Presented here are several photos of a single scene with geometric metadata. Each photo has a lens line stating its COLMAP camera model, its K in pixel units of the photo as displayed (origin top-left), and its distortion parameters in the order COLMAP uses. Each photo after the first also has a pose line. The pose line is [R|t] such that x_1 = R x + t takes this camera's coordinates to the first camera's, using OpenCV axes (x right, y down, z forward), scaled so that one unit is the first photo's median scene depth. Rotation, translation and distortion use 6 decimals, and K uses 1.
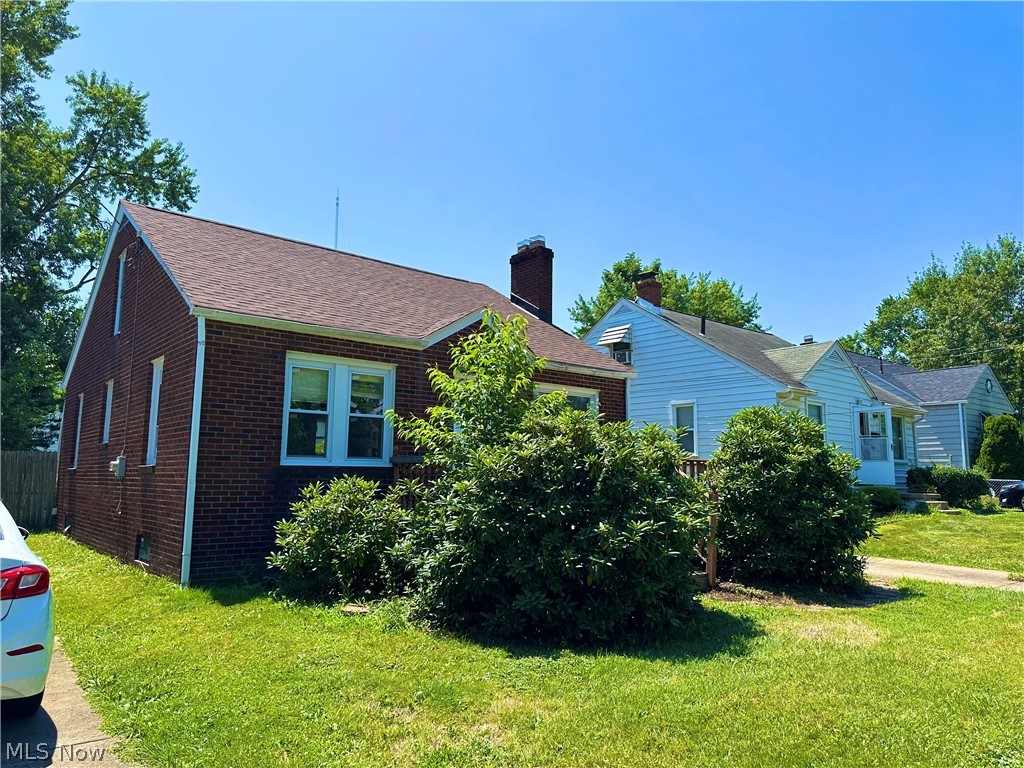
lens RADIAL K [[726.2, 0, 512.0], [0, 726.2, 384.0], [0, 0, 1]] dist [0.126201, -0.184447]
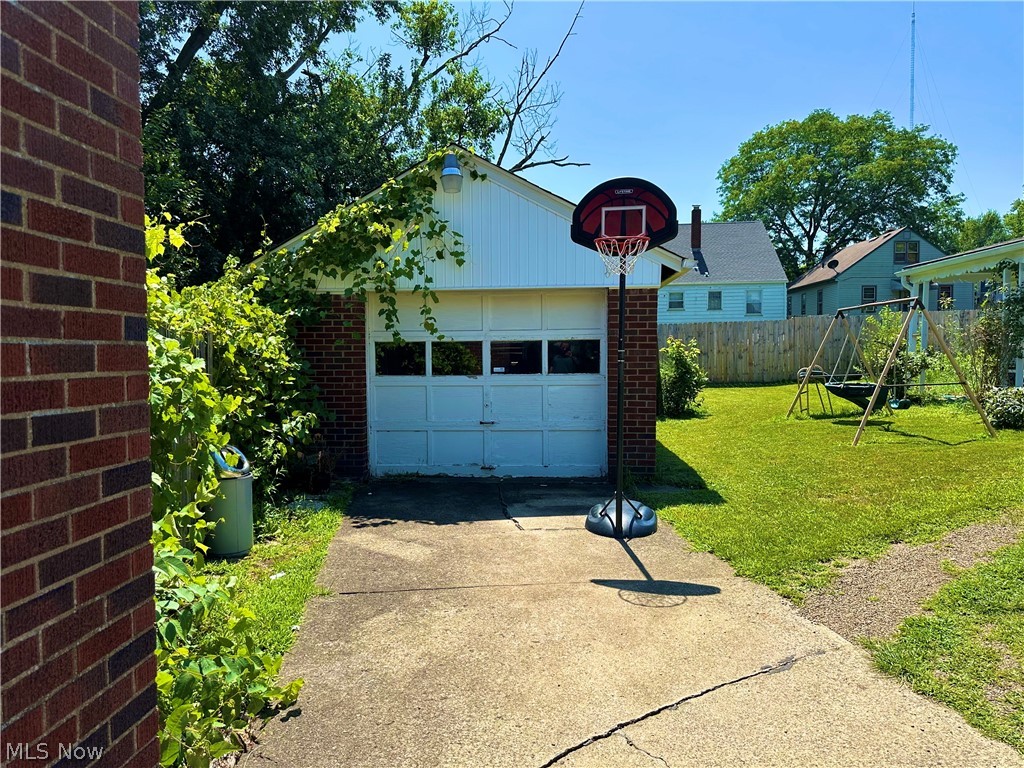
lens RADIAL K [[743.1, 0, 512.0], [0, 743.1, 384.0], [0, 0, 1]] dist [-0.001684, -0.001073]
pose [[0.736994, 0.009484, -0.675833, -0.053642], [0.105034, 0.986148, 0.128377, 0.066118], [0.667689, -0.165598, 0.725788, 0.589275]]
